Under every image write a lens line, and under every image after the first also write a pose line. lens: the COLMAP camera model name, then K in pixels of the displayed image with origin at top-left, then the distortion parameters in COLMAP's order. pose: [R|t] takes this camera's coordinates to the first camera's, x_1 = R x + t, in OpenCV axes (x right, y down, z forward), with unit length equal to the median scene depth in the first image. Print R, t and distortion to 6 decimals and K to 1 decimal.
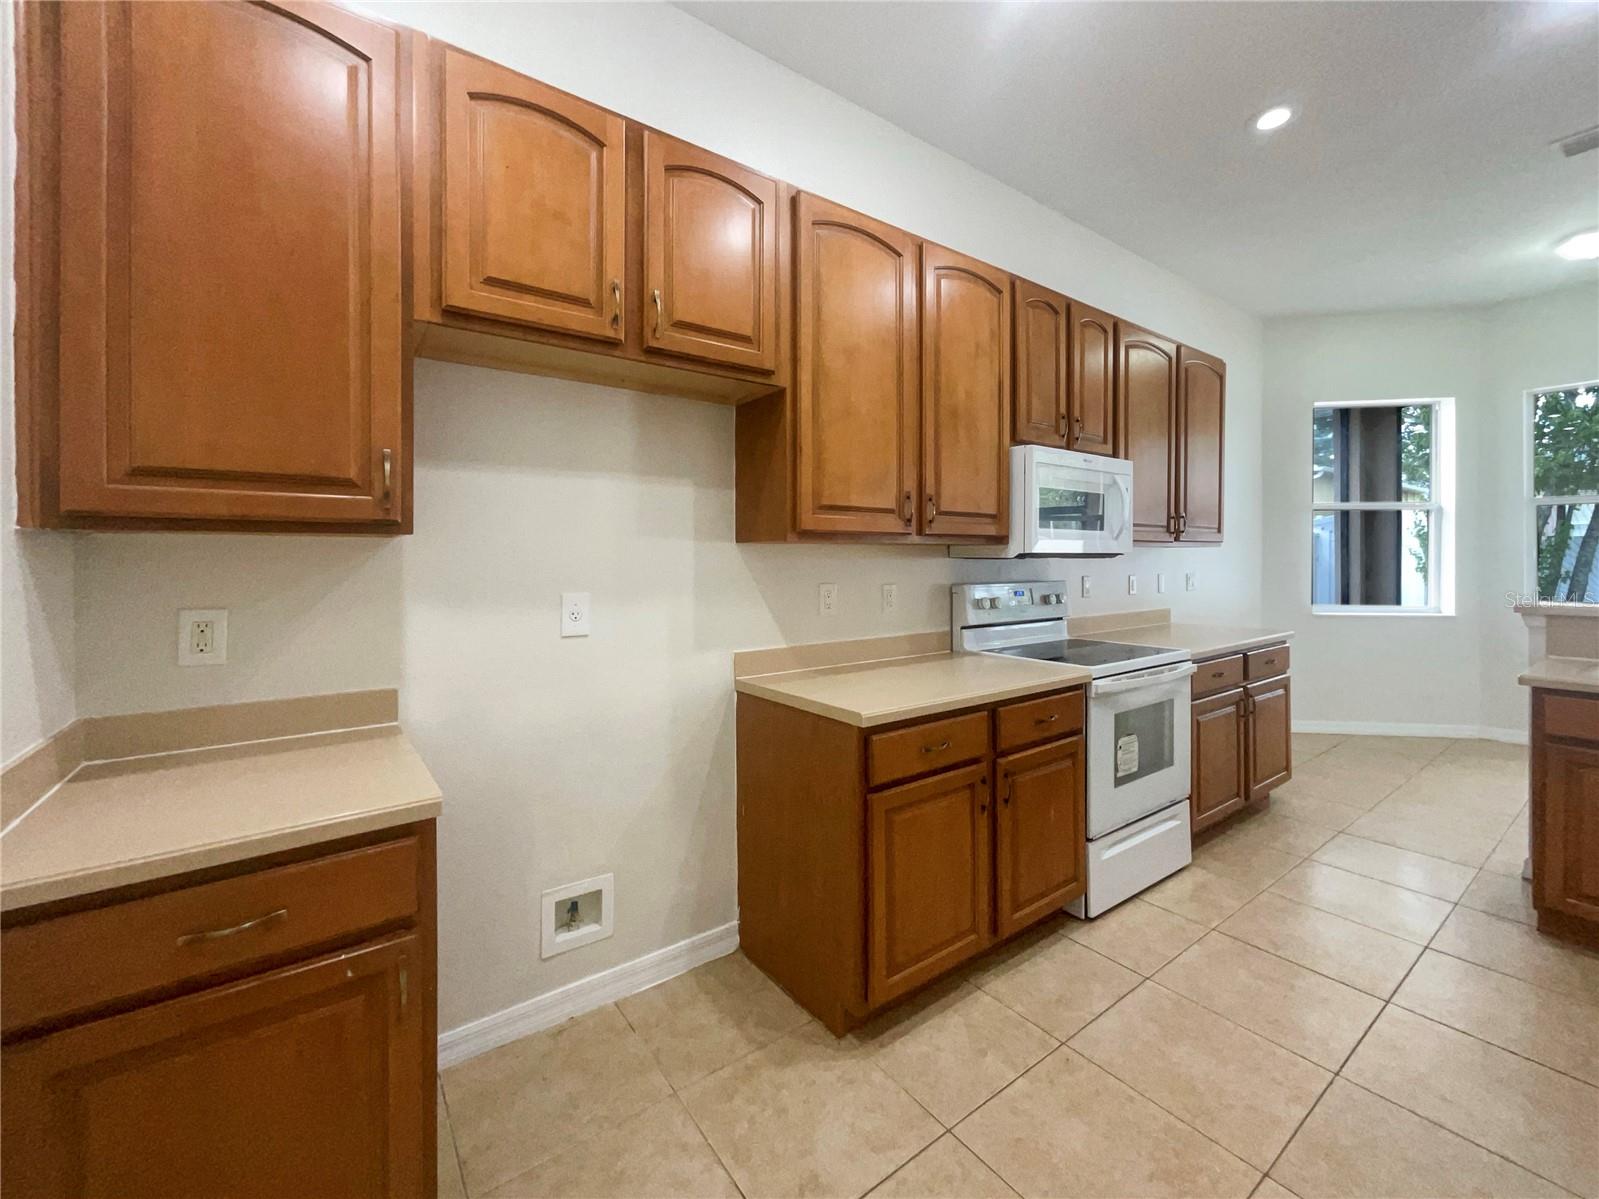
lens RADIAL K [[651.5, 0, 798.0], [0, 651.5, 566.6], [0, 0, 1]] dist [0.000689, 0.000090]
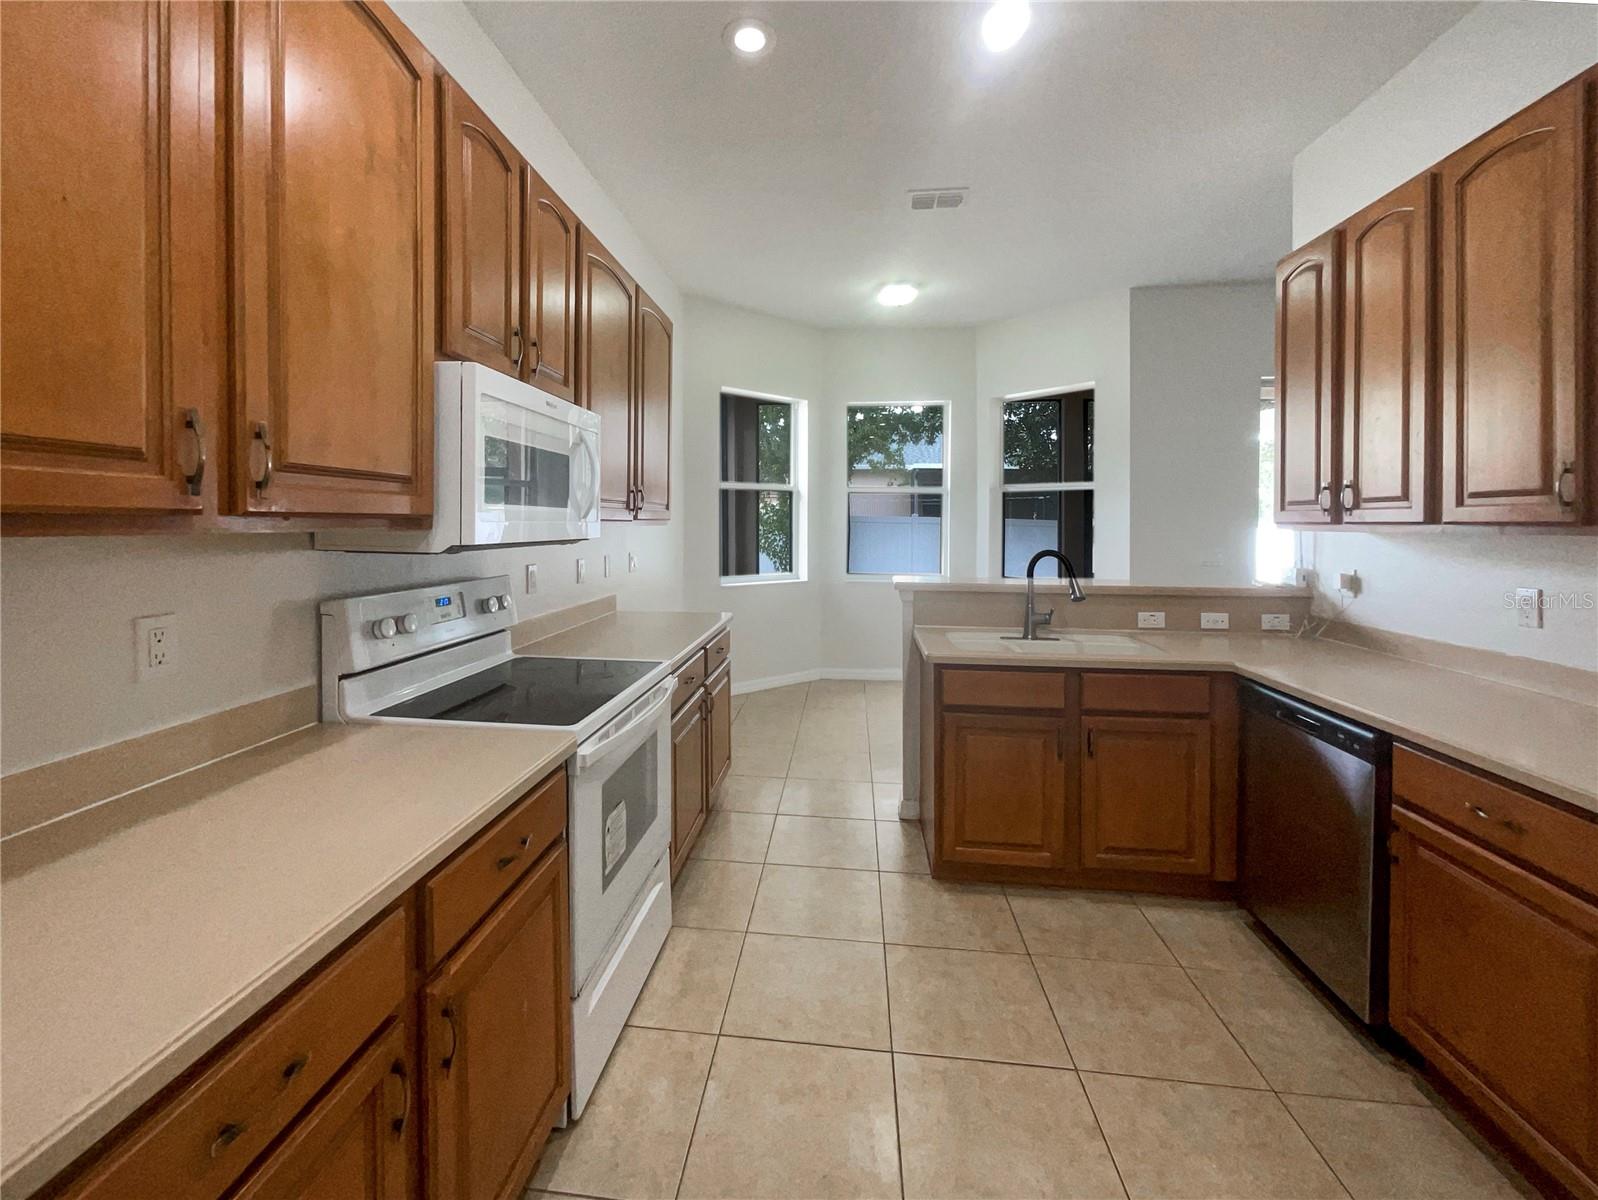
lens RADIAL K [[739.4, 0, 799.2], [0, 739.4, 544.0], [0, 0, 1]] dist [-0.000559, -0.000124]
pose [[0.696599, -0.007517, 0.717422, 0.075190], [0.001692, 0.999960, 0.008835, -0.024962], [-0.717459, -0.004941, 0.696583, 0.293129]]
